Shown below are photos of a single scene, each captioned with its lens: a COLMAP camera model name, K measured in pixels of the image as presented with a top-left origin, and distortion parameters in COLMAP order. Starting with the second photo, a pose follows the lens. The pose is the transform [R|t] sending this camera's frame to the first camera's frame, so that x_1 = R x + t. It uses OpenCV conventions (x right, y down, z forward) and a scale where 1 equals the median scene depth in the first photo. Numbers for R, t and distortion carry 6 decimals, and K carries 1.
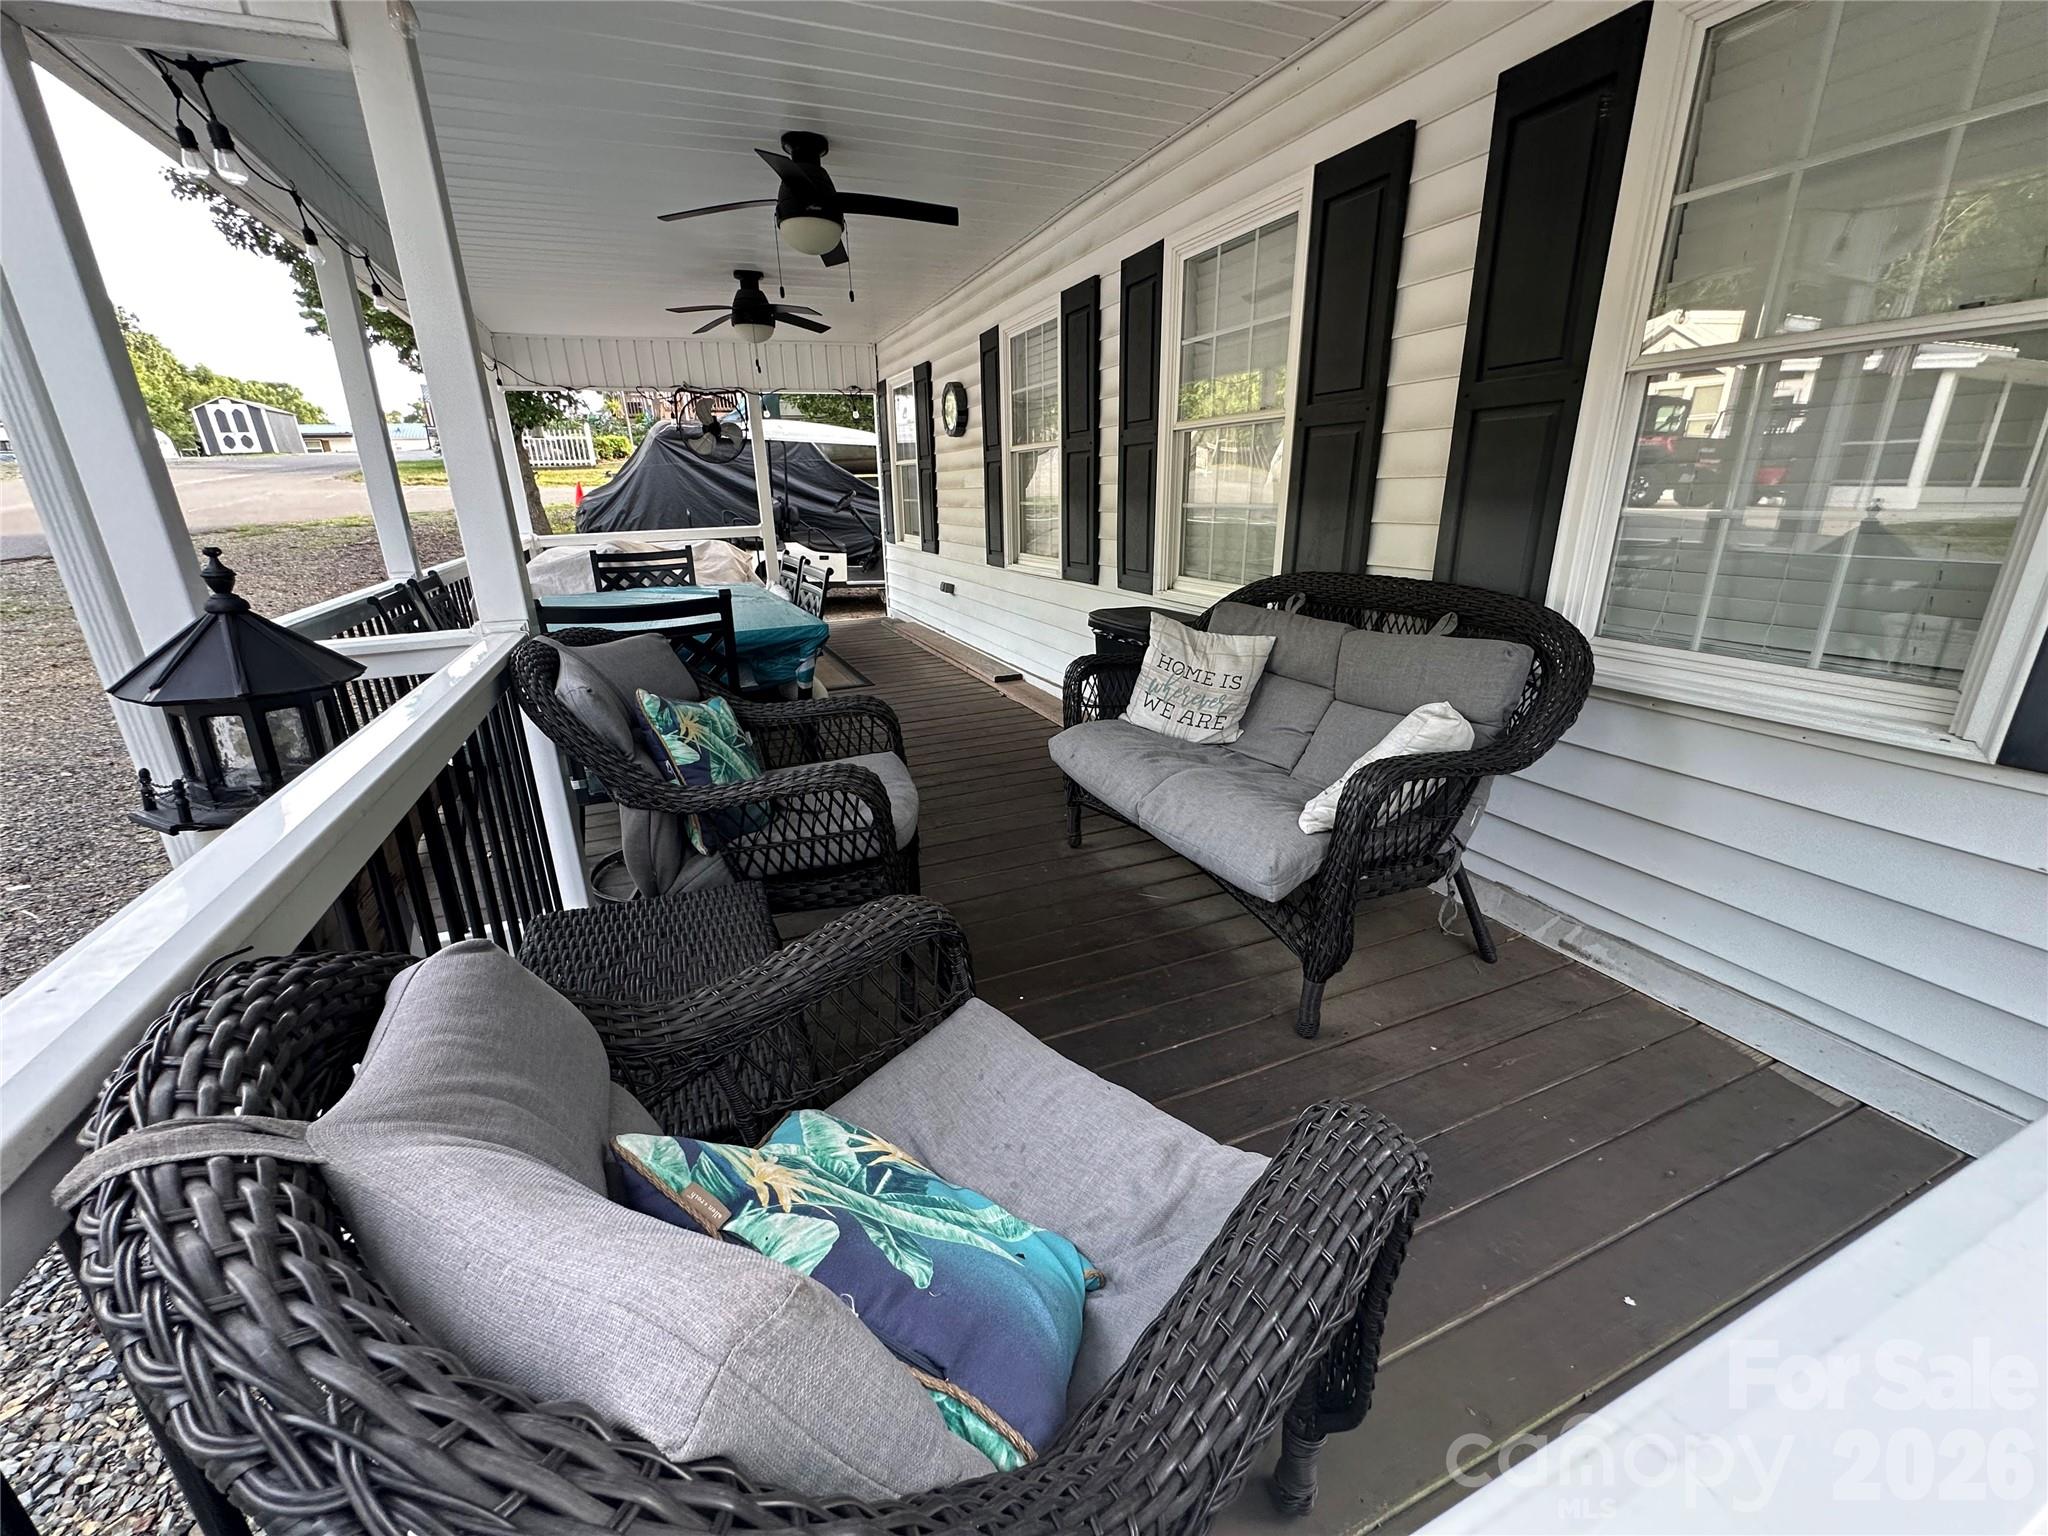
lens RADIAL K [[820.1, 0, 1026.1], [0, 820.1, 767.3], [0, 0, 1]] dist [-0.006181, 0.001830]
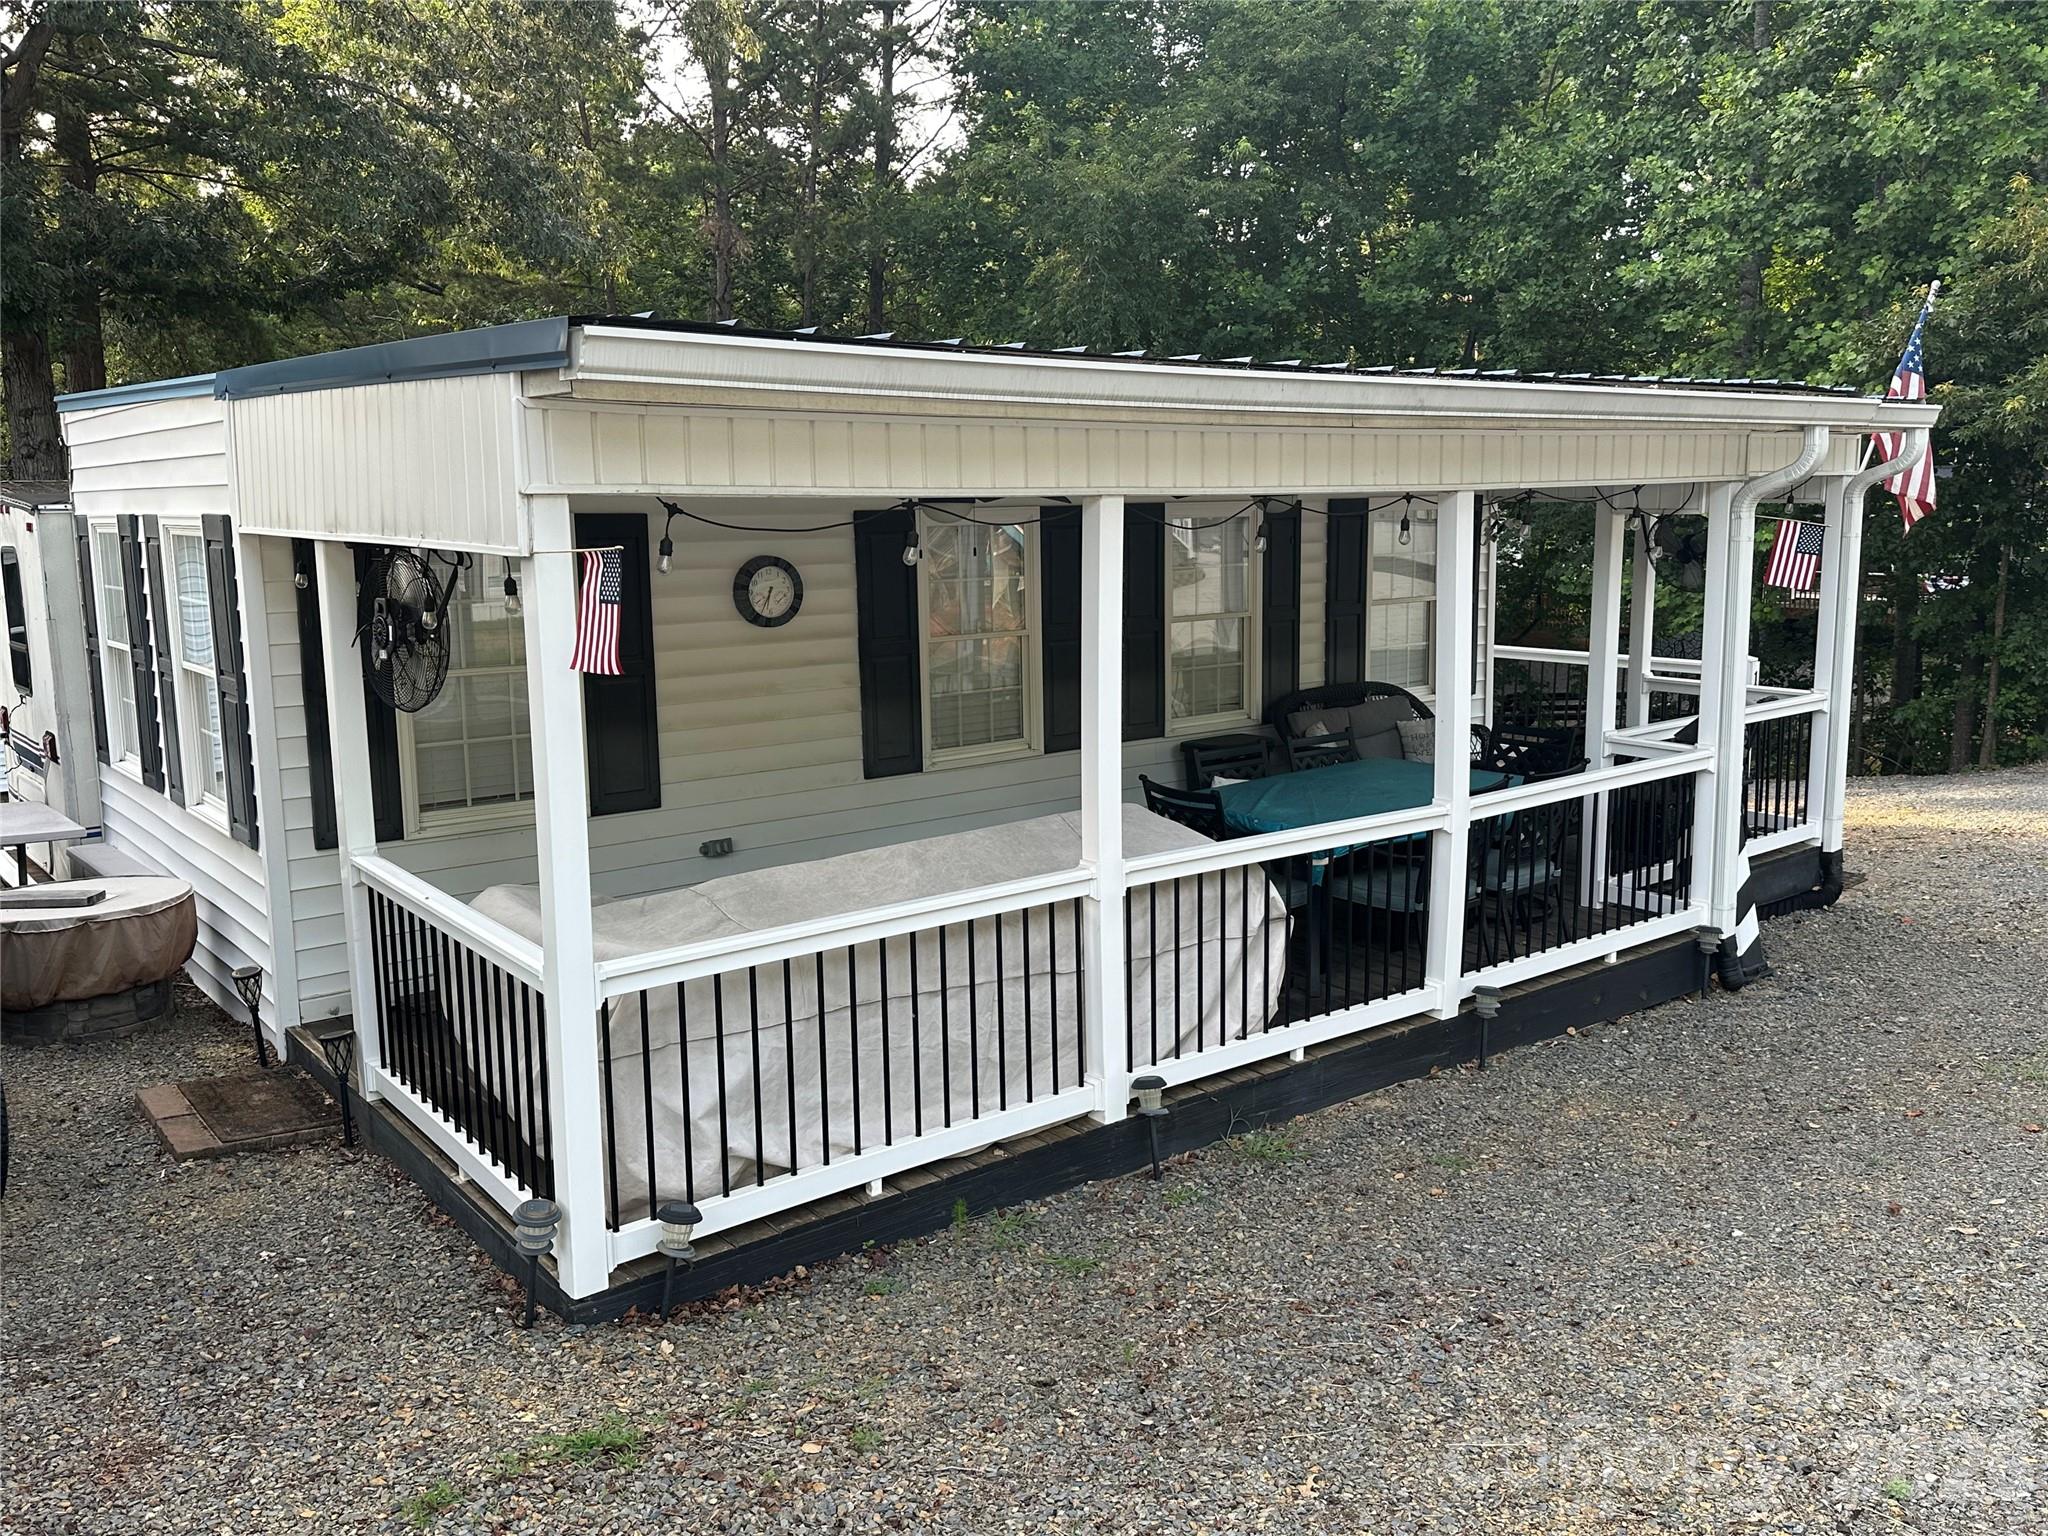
lens RADIAL K [[1655.4, 0, 1050.8], [0, 1655.4, 763.0], [0, 0, 1]] dist [0.095789, -0.146497]
pose [[-0.255713, -0.125413, 0.958584, -1.697799], [0.332243, 0.919755, 0.208962, -0.569306], [-0.907868, 0.371918, -0.193526, 1.220745]]
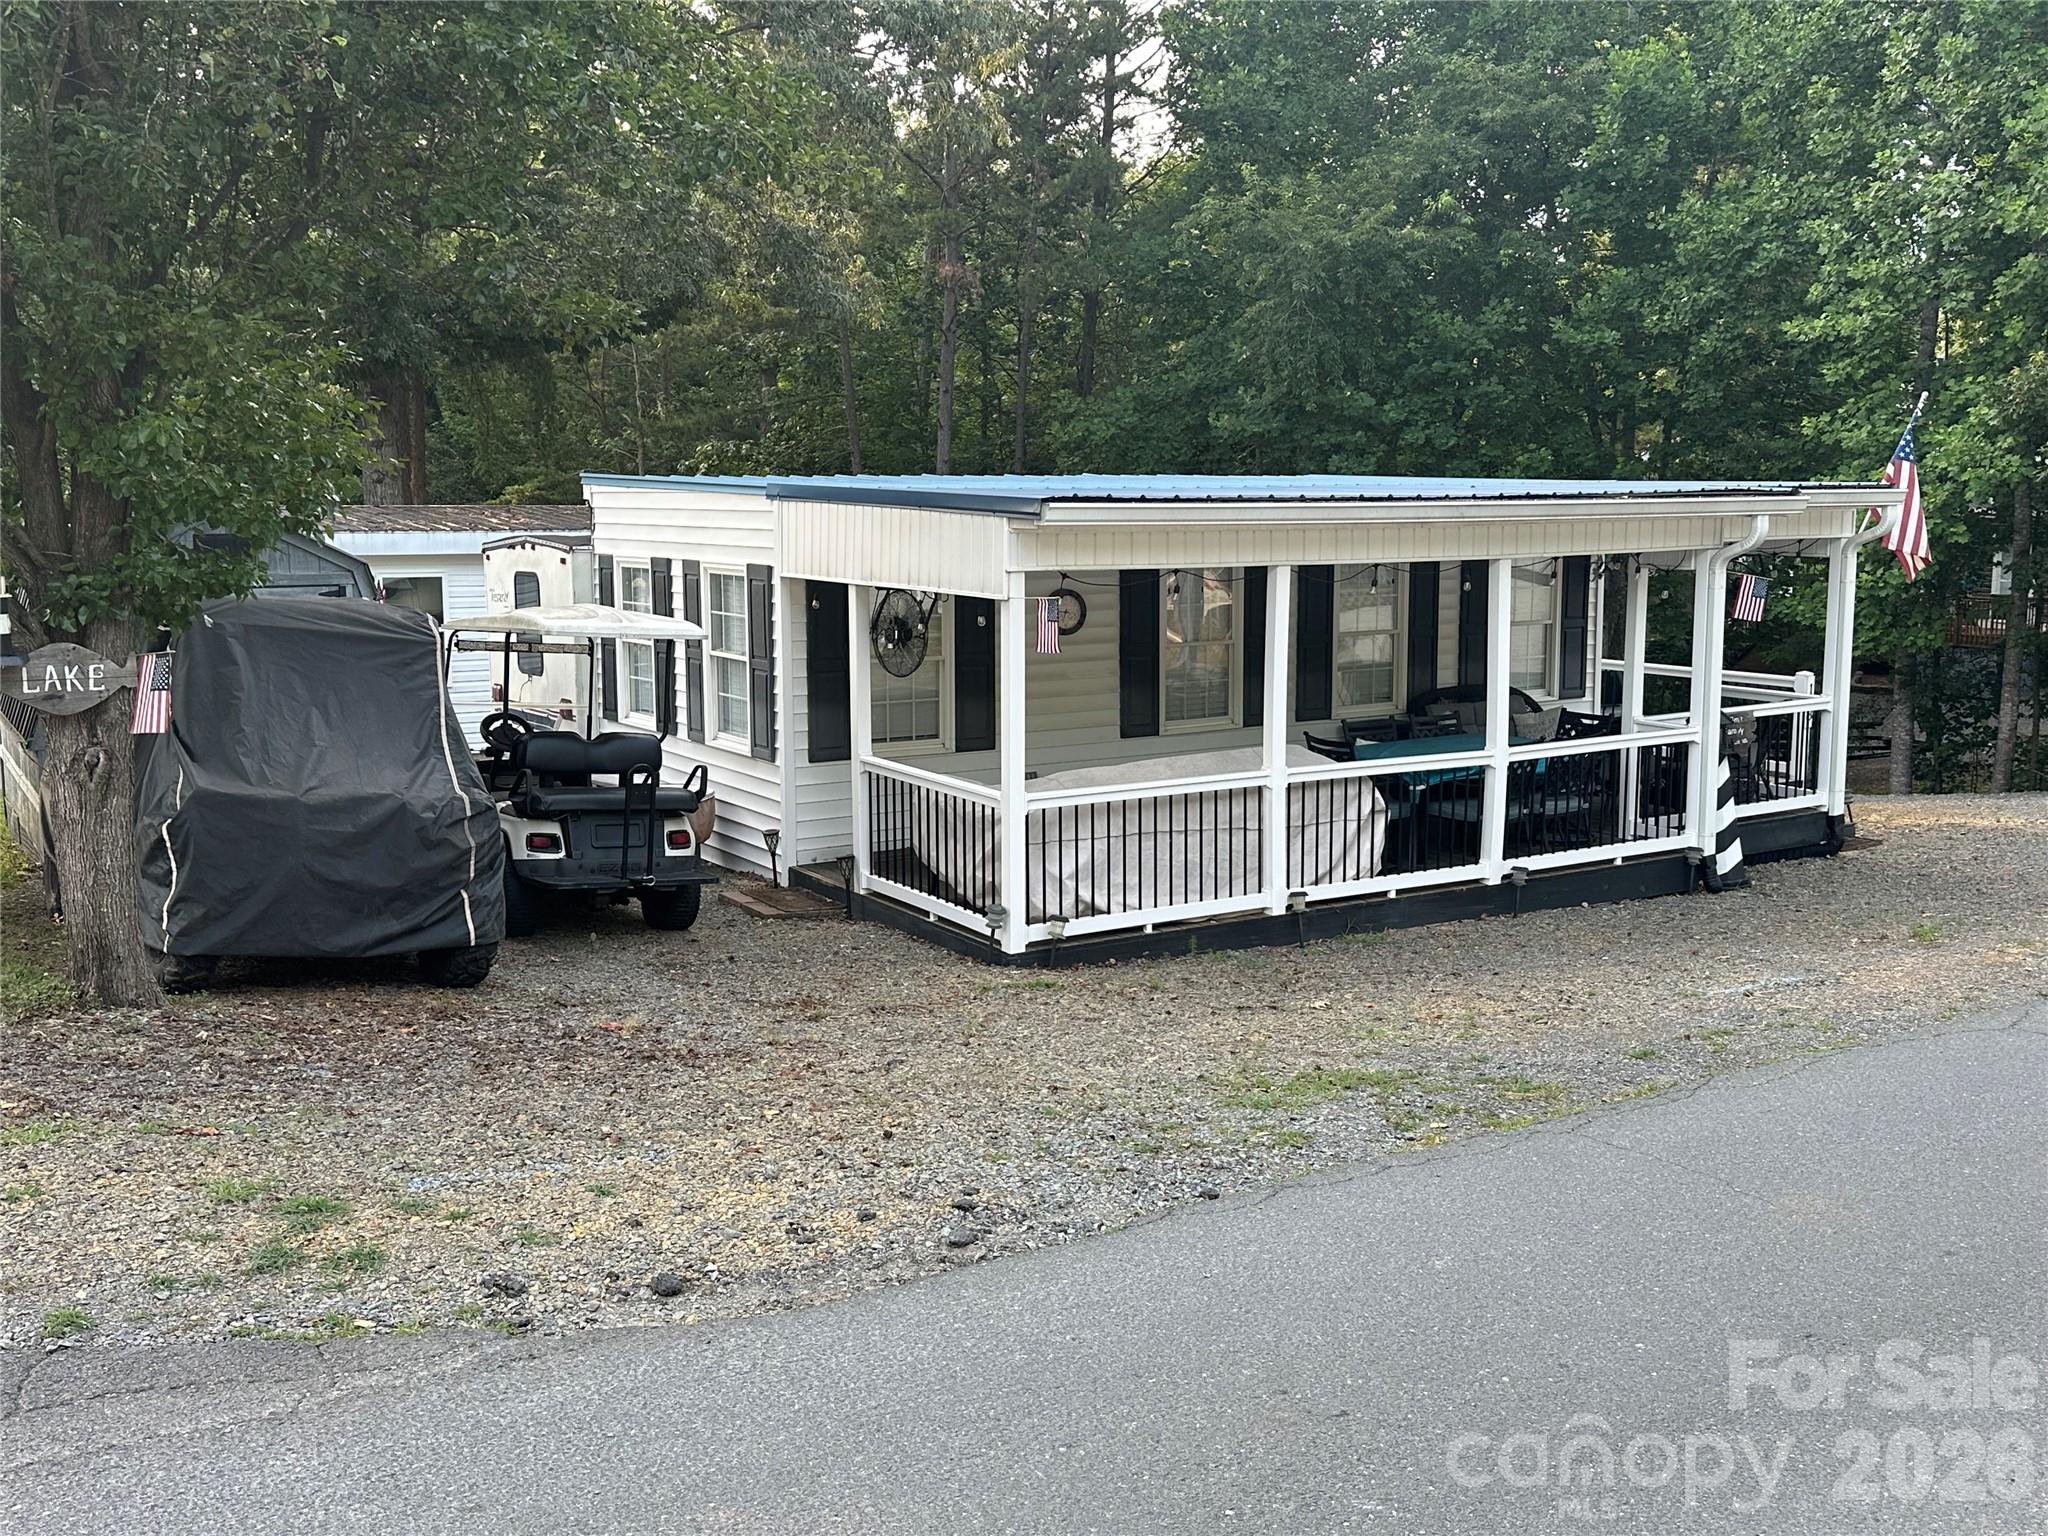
lens RADIAL K [[1944.2, 0, 1024.0], [0, 1944.2, 768.0], [0, 0, 1]] dist [0.169631, -0.316185]
pose [[-0.140865, -0.112693, 0.983594, -2.916100], [0.329015, 0.931705, 0.153868, -0.725009], [-0.933759, 0.345291, -0.094167, 1.501813]]
